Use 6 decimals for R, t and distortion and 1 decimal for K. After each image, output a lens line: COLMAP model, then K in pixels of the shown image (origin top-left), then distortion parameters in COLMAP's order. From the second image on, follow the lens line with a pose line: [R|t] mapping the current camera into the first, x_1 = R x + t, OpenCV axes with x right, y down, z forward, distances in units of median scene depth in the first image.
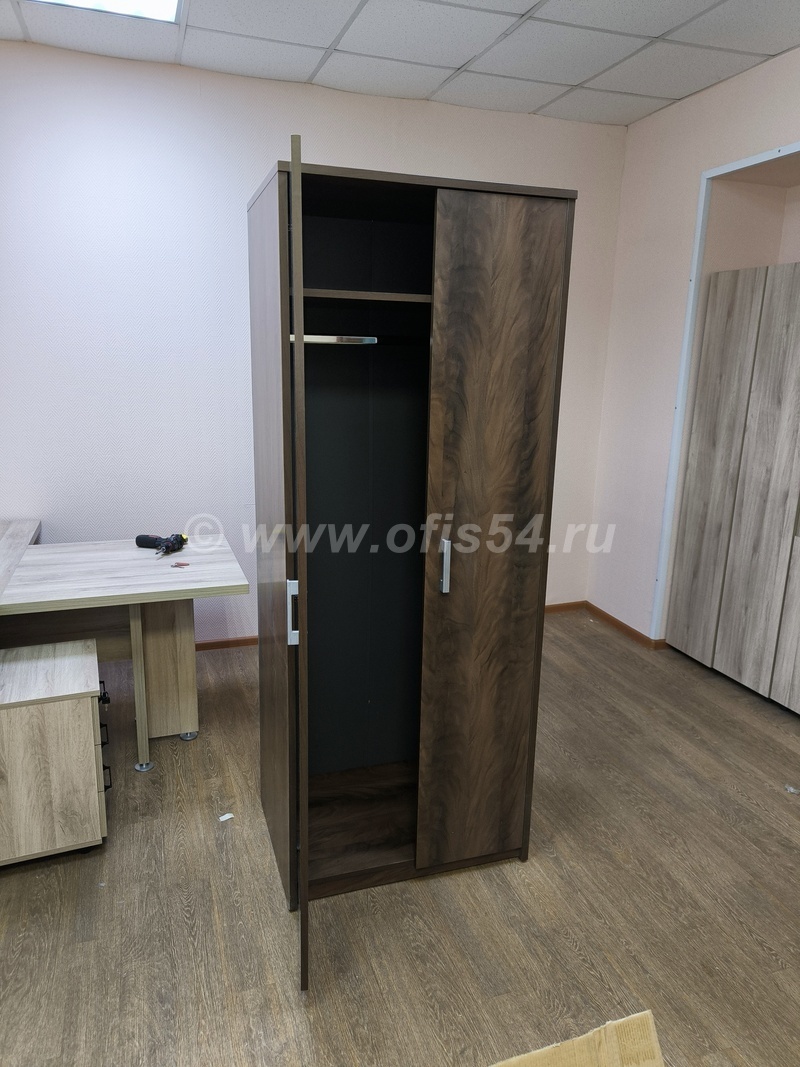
lens RADIAL K [[743.9, 0, 404.8], [0, 743.9, 532.2], [0, 0, 1]] dist [0.031450, -0.016285]
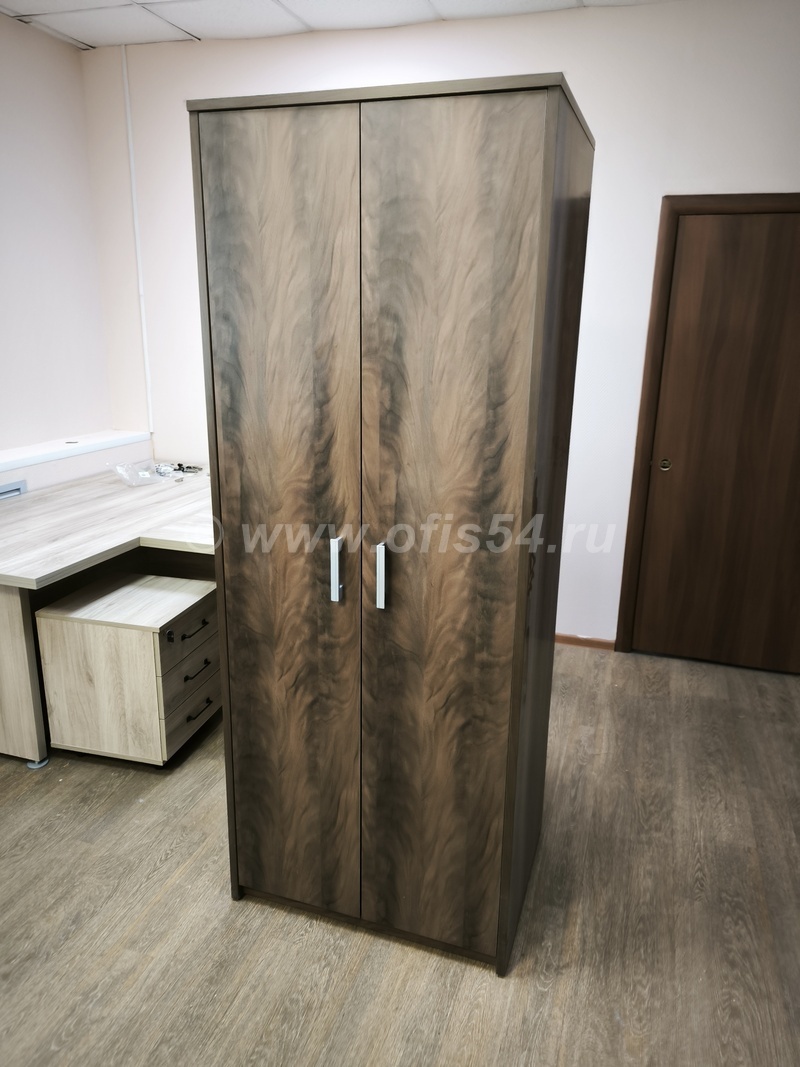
lens RADIAL K [[743.9, 0, 390.3], [0, 743.9, 525.4], [0, 0, 1]] dist [0.031450, -0.016285]
pose [[0.803511, 0.157731, -0.574014, 0.496827], [-0.147822, 0.986923, 0.064270, -0.060230], [0.576645, 0.033210, 0.816320, 0.321380]]
